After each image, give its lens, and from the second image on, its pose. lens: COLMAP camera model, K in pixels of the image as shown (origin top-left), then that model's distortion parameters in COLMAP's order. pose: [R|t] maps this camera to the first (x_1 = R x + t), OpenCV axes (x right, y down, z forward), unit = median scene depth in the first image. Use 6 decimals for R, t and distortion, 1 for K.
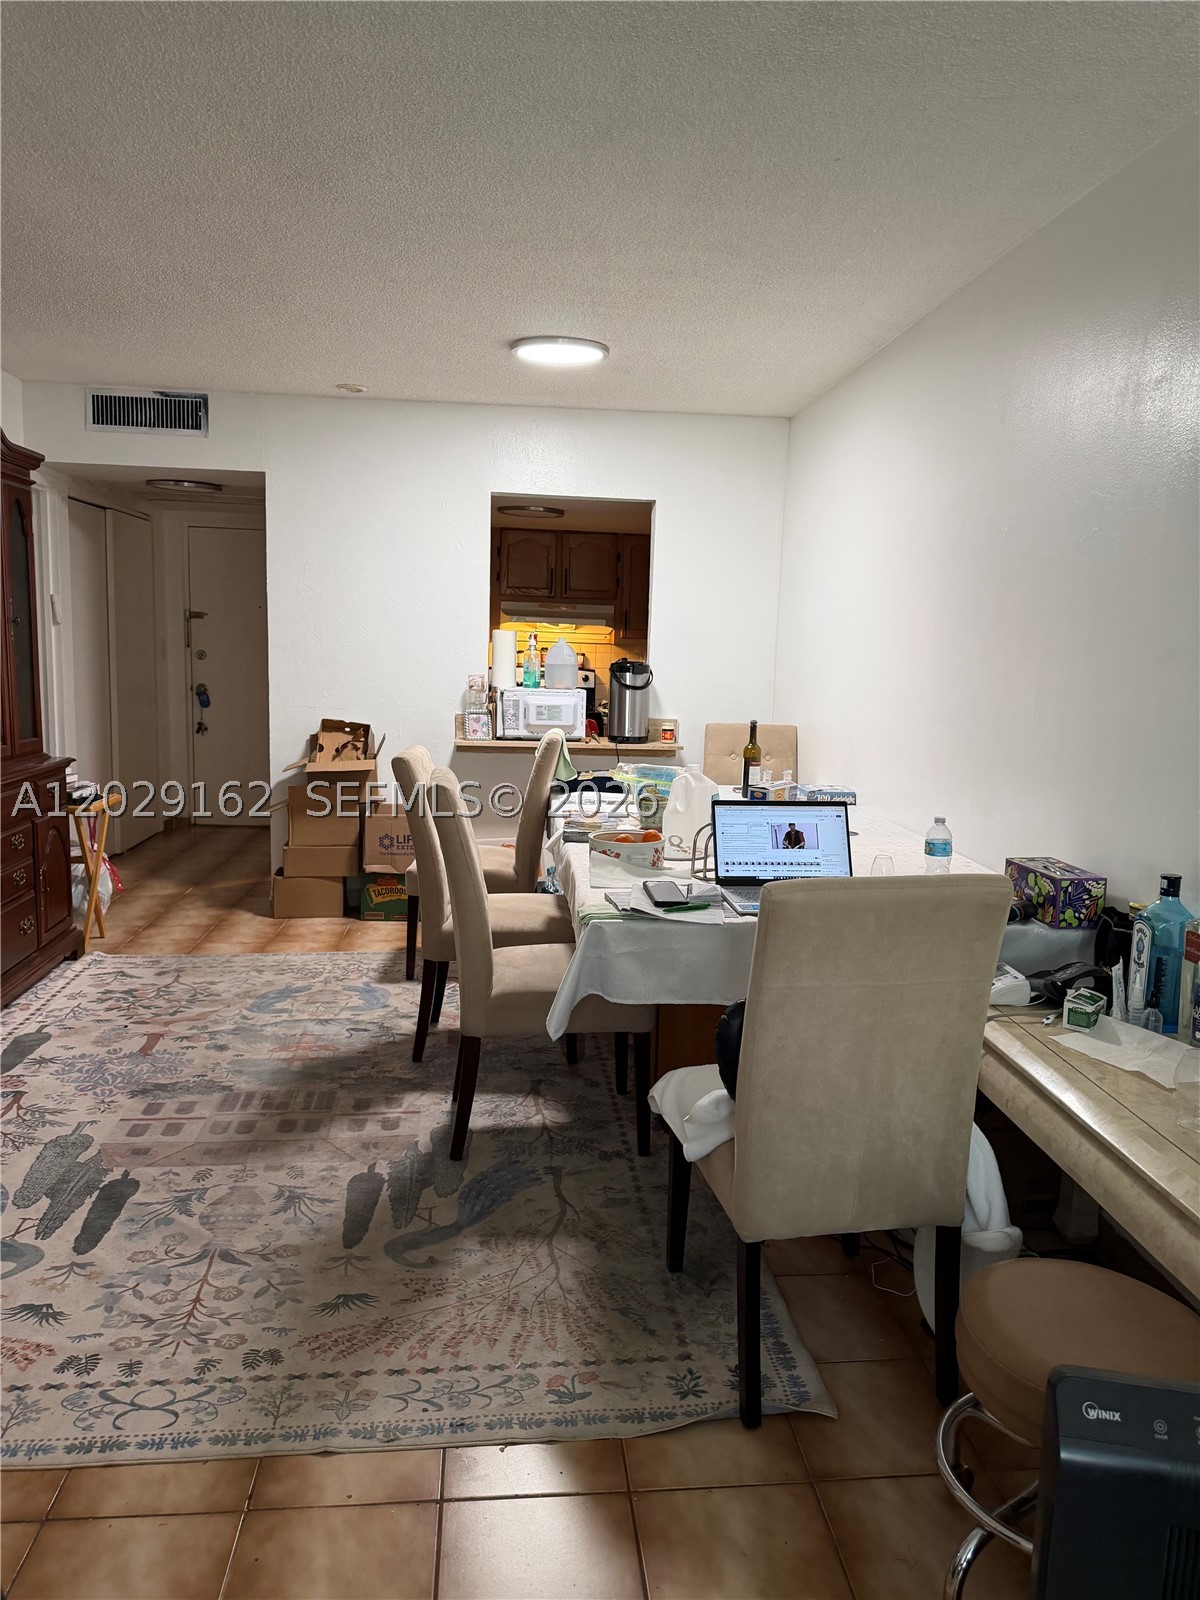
lens RADIAL K [[1145.9, 0, 598.6], [0, 1145.9, 797.9], [0, 0, 1]] dist [0.017817, -0.037687]
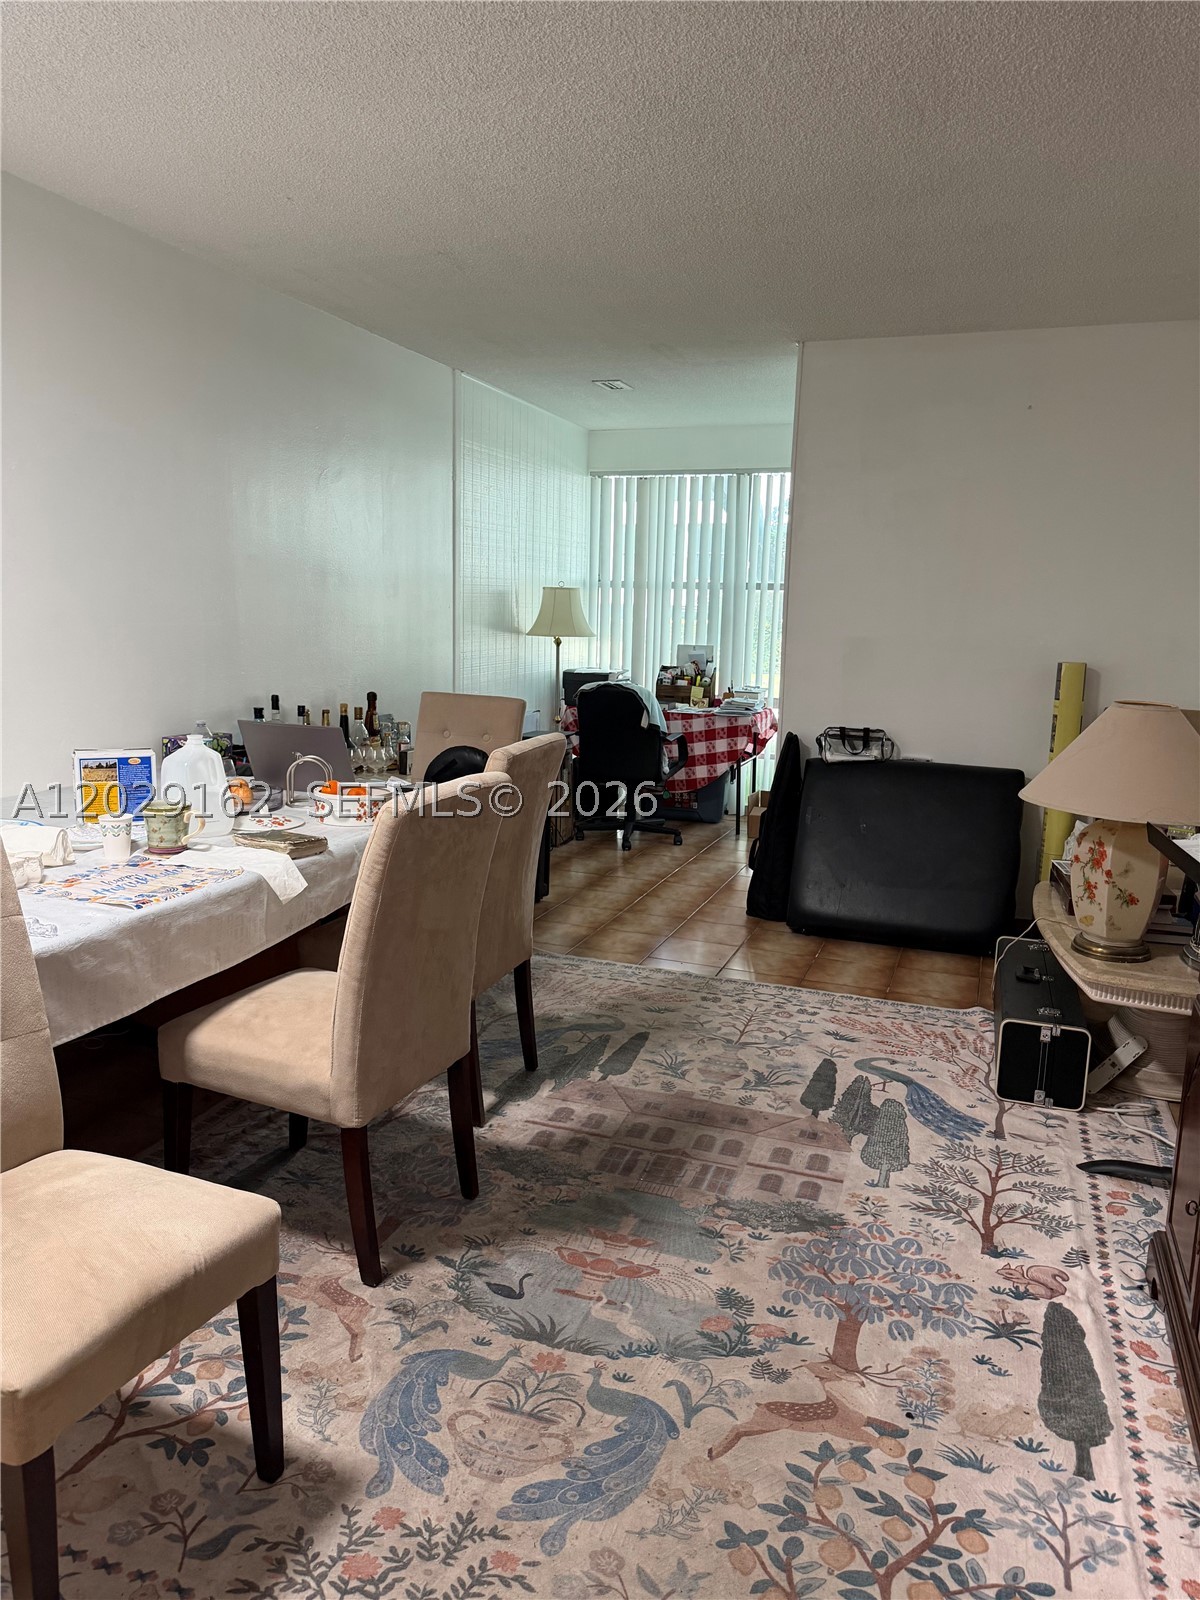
lens RADIAL K [[1145.9, 0, 598.8], [0, 1145.9, 801.6], [0, 0, 1]] dist [0.017817, -0.037687]
pose [[-0.907066, -0.115568, 0.404815, -0.570349], [0.016864, 0.950836, 0.309236, -0.262954], [-0.420650, 0.287324, -0.860522, 1.747468]]
